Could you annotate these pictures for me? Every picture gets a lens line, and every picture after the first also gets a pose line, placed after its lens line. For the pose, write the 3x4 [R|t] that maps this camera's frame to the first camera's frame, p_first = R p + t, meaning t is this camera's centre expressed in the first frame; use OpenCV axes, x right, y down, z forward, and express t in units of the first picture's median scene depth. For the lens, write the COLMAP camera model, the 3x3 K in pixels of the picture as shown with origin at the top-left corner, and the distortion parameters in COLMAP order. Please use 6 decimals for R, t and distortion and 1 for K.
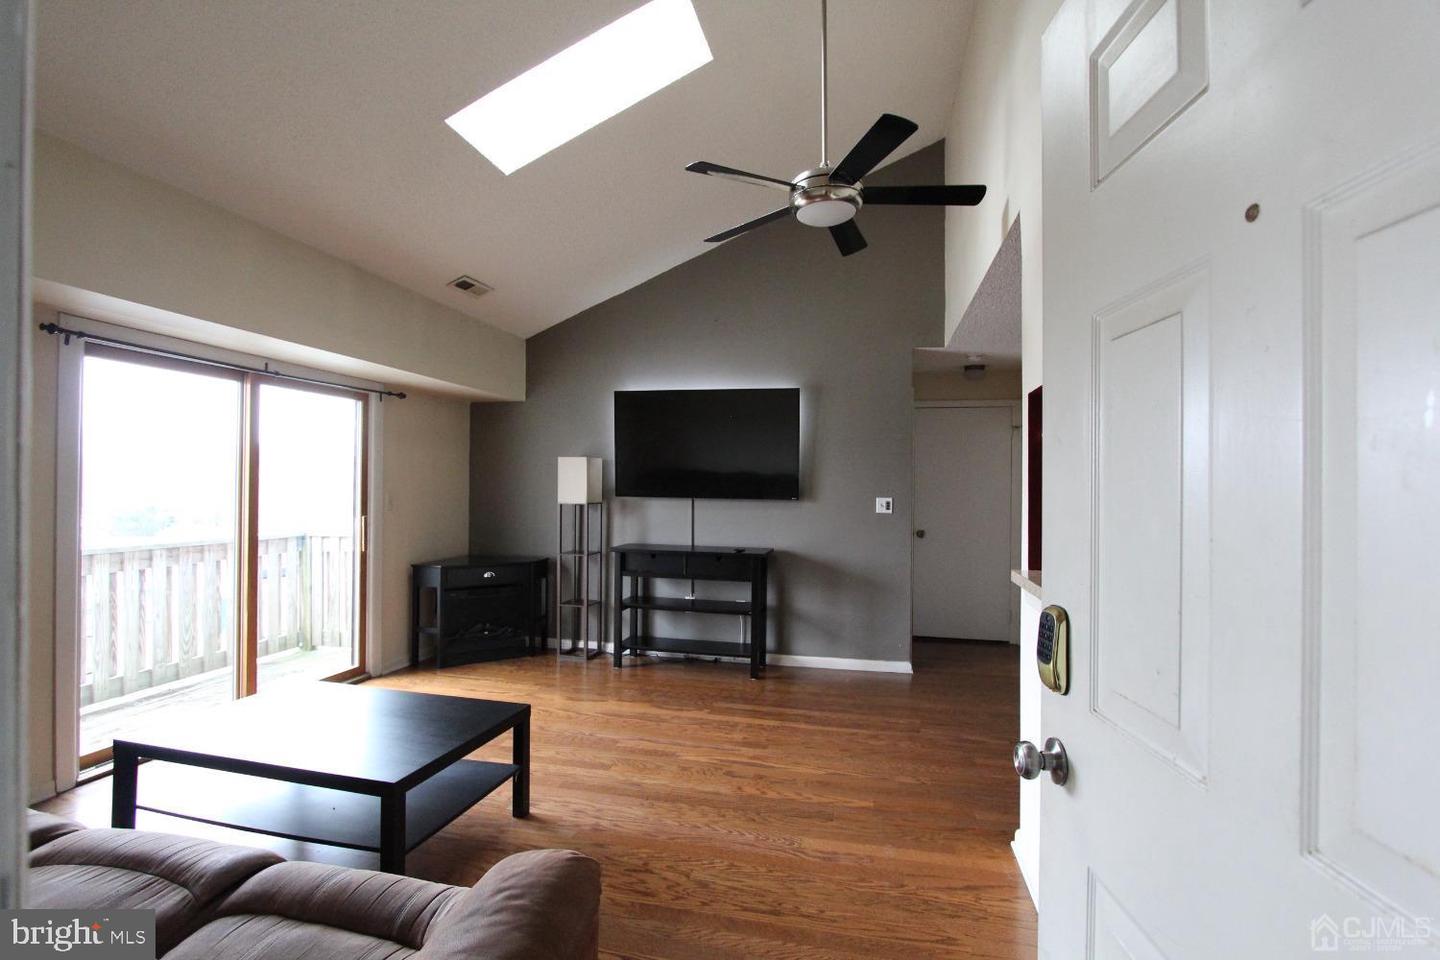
lens RADIAL K [[662.8, 0, 717.0], [0, 662.8, 484.6], [0, 0, 1]] dist [-0.022980, 0.003453]
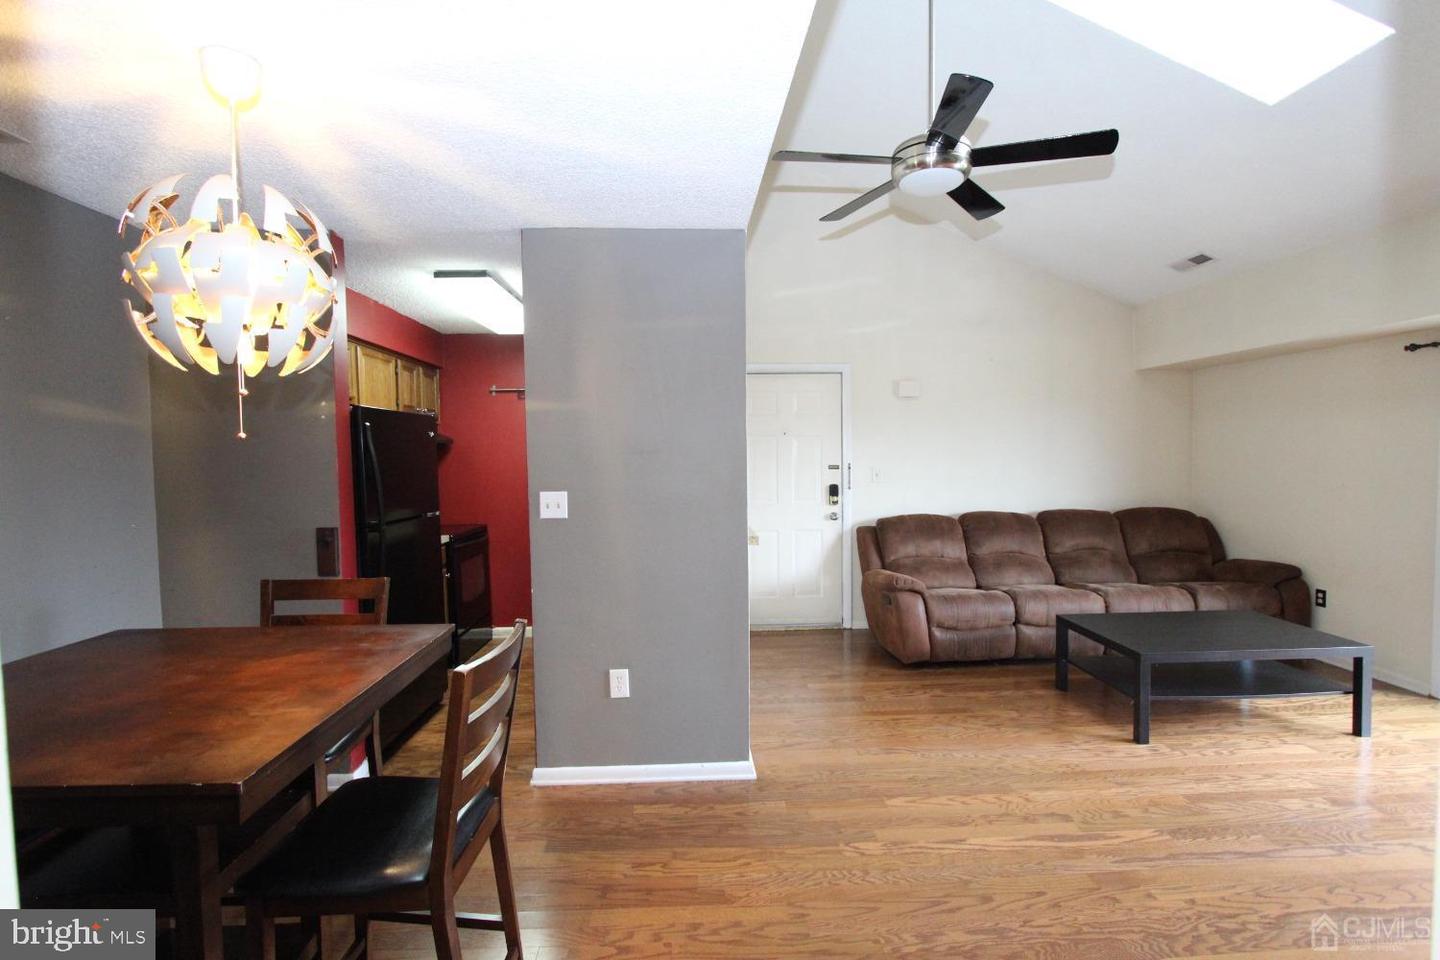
lens RADIAL K [[662.8, 0, 717.0], [0, 662.8, 484.6], [0, 0, 1]] dist [-0.022980, 0.003453]
pose [[-0.961796, 0.018750, -0.273126, 0.622630], [0.009680, 0.999357, 0.034519, -0.011363], [0.273597, 0.030557, -0.961359, 1.576426]]
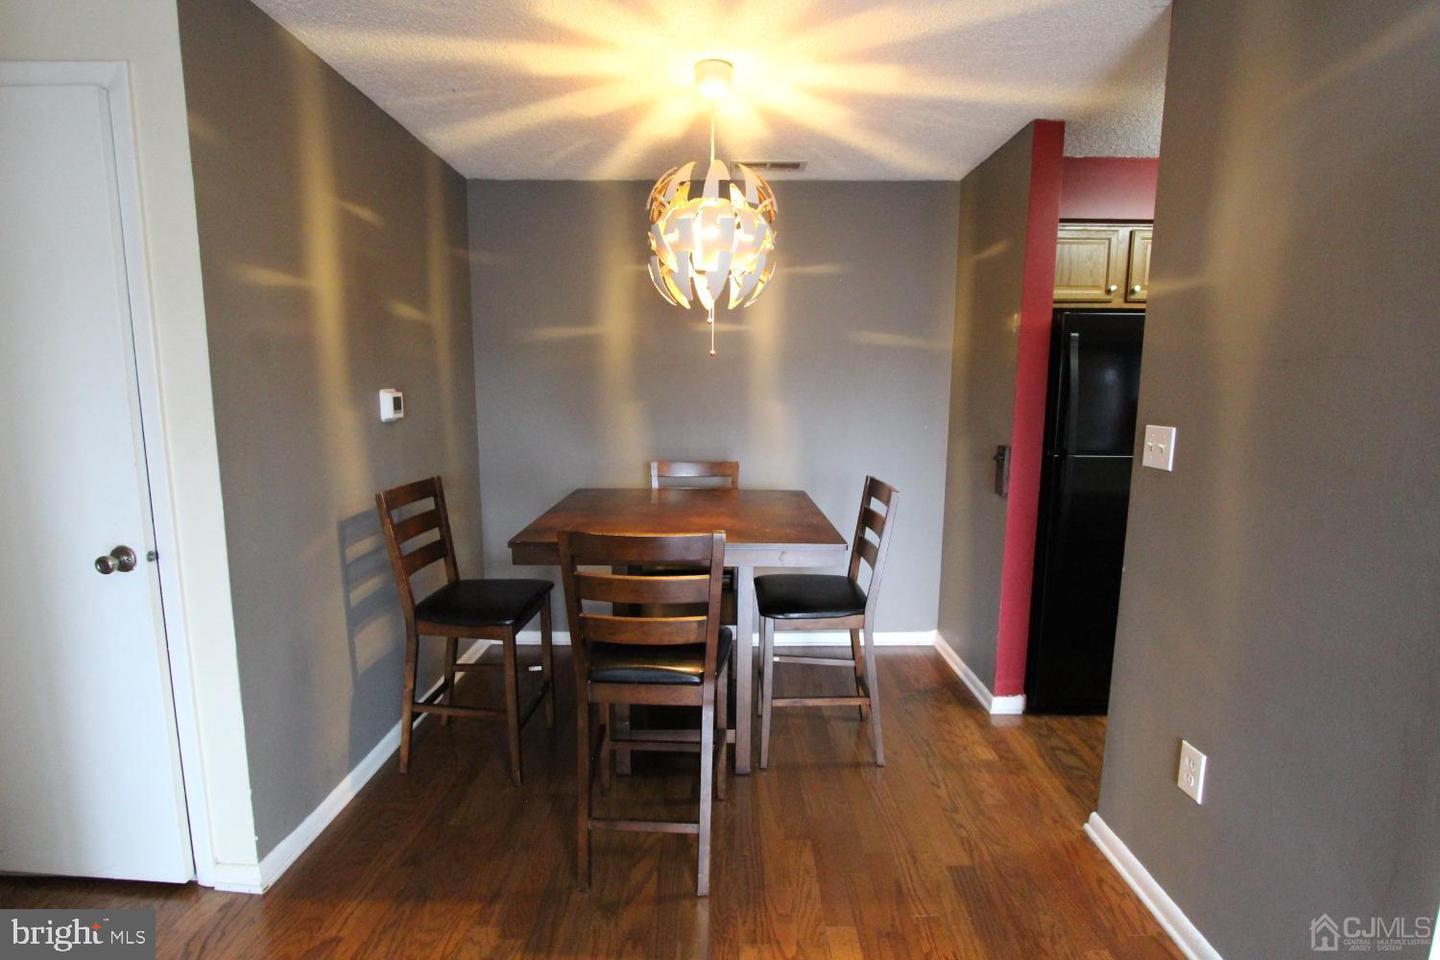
lens RADIAL K [[667.8, 0, 725.0], [0, 667.8, 482.3], [0, 0, 1]] dist [-0.023379, 0.000153]
pose [[-0.228913, -0.144025, 0.962733, 0.146807], [-0.013851, 0.989376, 0.144717, -0.002318], [-0.973348, 0.019793, -0.228476, 1.159996]]
